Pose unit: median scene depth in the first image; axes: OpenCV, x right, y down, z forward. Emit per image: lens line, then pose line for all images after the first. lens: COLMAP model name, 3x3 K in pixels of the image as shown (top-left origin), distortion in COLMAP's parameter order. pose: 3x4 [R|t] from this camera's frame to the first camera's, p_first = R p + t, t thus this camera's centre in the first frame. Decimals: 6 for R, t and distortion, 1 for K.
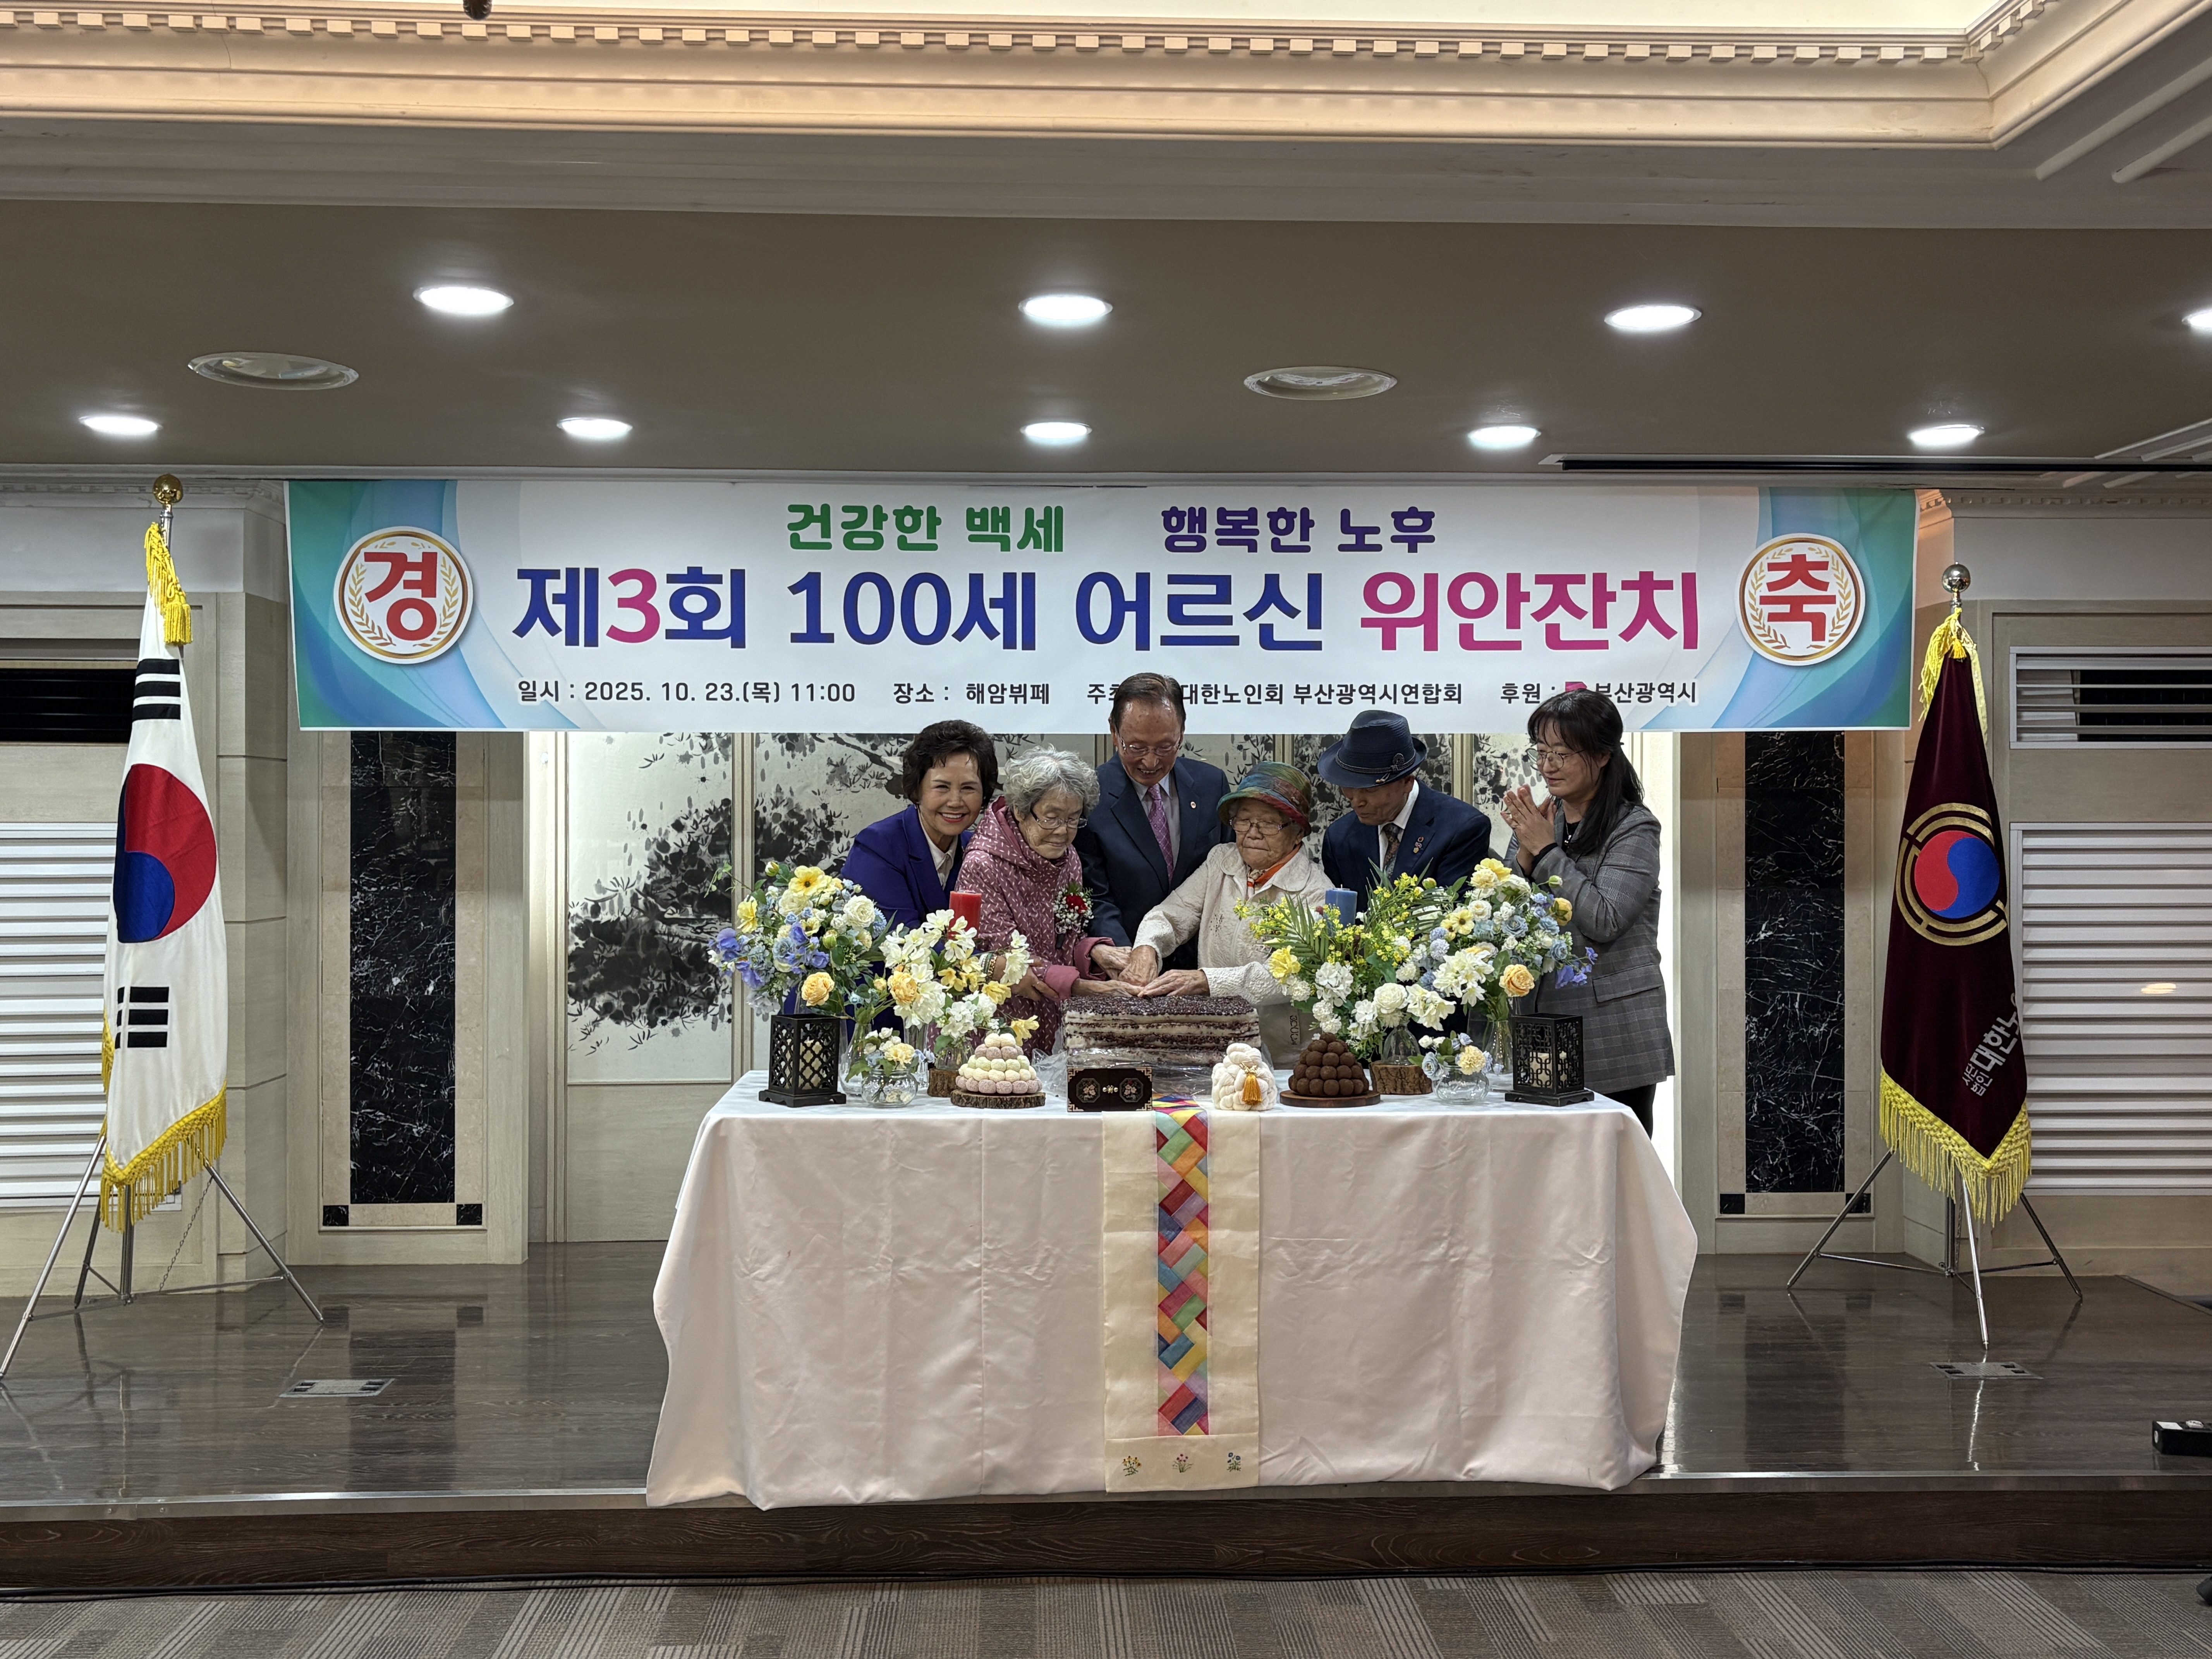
lens RADIAL K [[2084.2, 0, 1092.0], [0, 2084.2, 822.4], [0, 0, 1]] dist [0.023289, 0.000000]
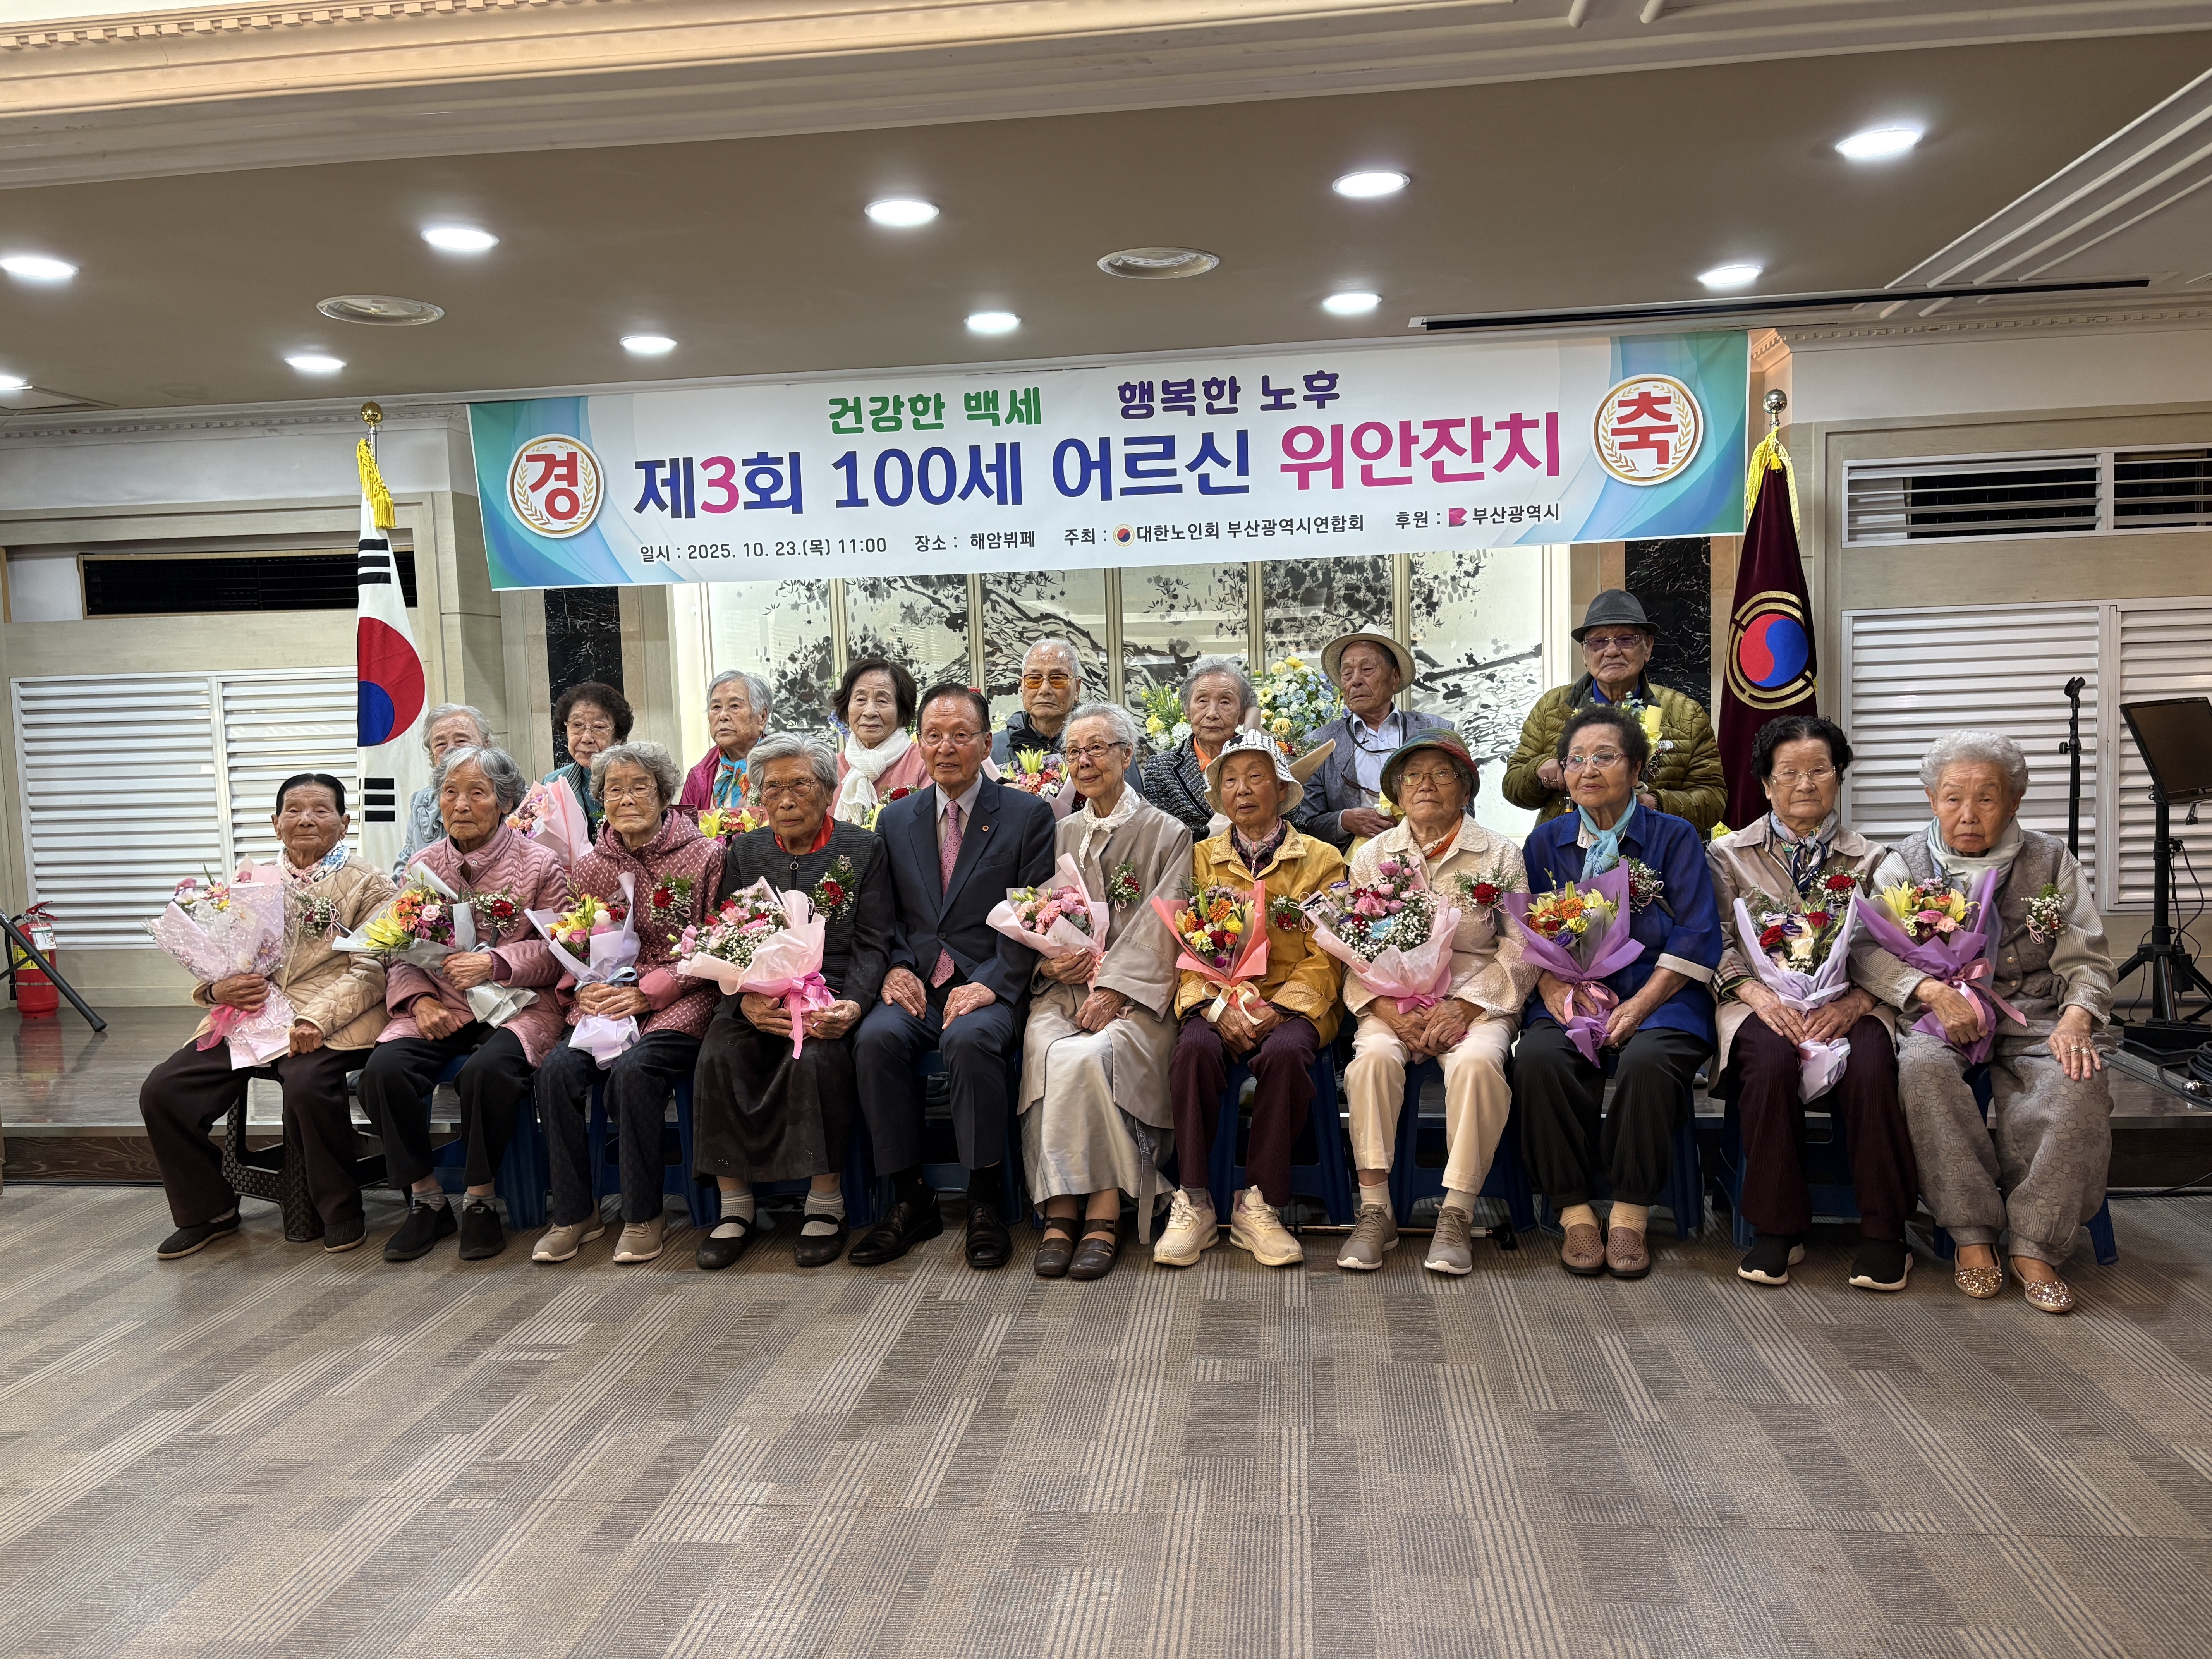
lens RADIAL K [[1668.1, 0, 1106.2], [0, 1668.1, 844.9], [0, 0, 1]] dist [0.024650, -0.019827]
pose [[0.987451, -0.019557, -0.156712, 0.180229], [0.033619, 0.995589, 0.087592, 0.037677], [0.154307, -0.091762, 0.983753, -0.018856]]
